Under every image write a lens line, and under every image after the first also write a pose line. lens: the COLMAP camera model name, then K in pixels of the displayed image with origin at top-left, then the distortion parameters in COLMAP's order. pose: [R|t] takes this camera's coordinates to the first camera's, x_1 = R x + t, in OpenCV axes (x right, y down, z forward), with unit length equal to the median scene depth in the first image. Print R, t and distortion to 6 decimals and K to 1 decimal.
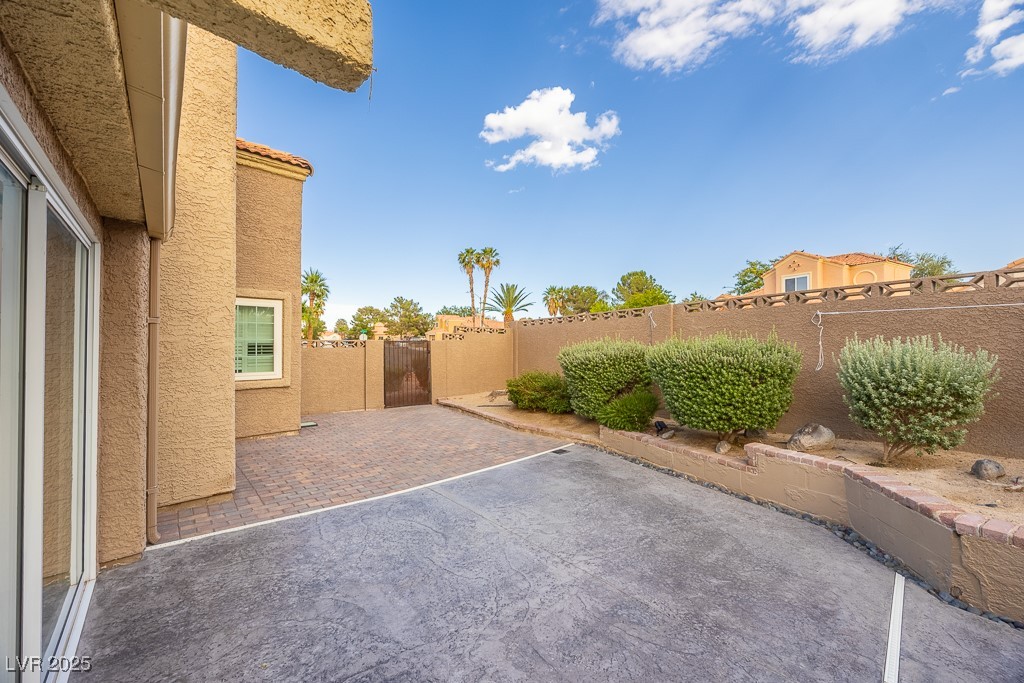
lens RADIAL K [[393.7, 0, 507.2], [0, 393.7, 345.2], [0, 0, 1]] dist [-0.000046, 0.000022]
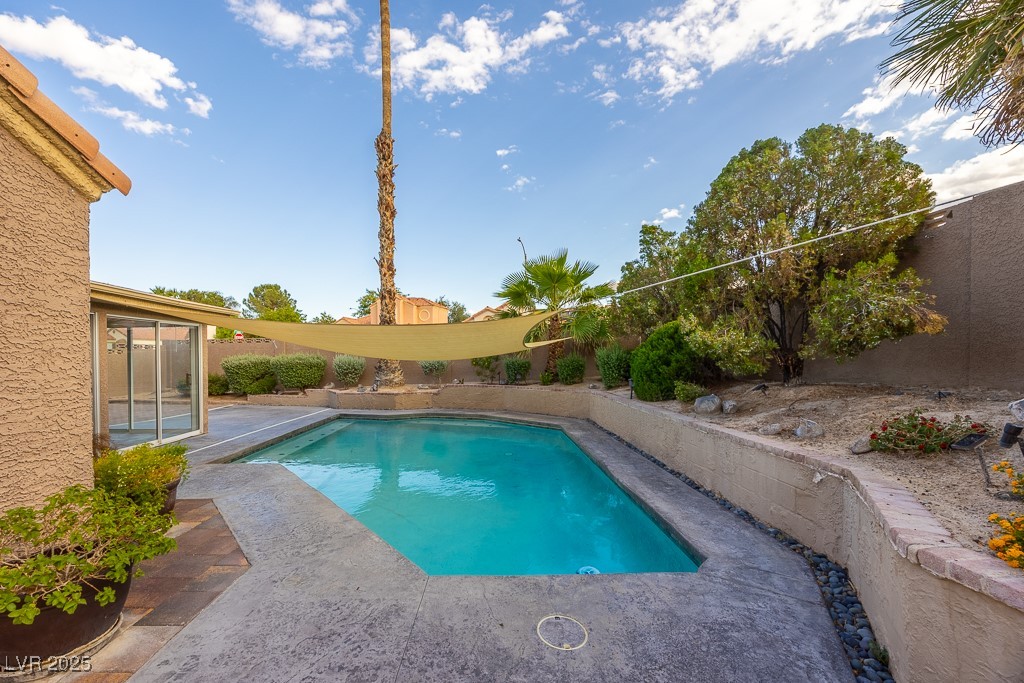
lens RADIAL K [[393.7, 0, 508.7], [0, 393.7, 356.1], [0, 0, 1]] dist [-0.000046, 0.000022]
pose [[0.653901, -0.006376, 0.756553, -0.482457], [0.005961, 0.999977, 0.003275, -0.005100], [-0.756556, 0.002368, 0.653924, -1.565949]]
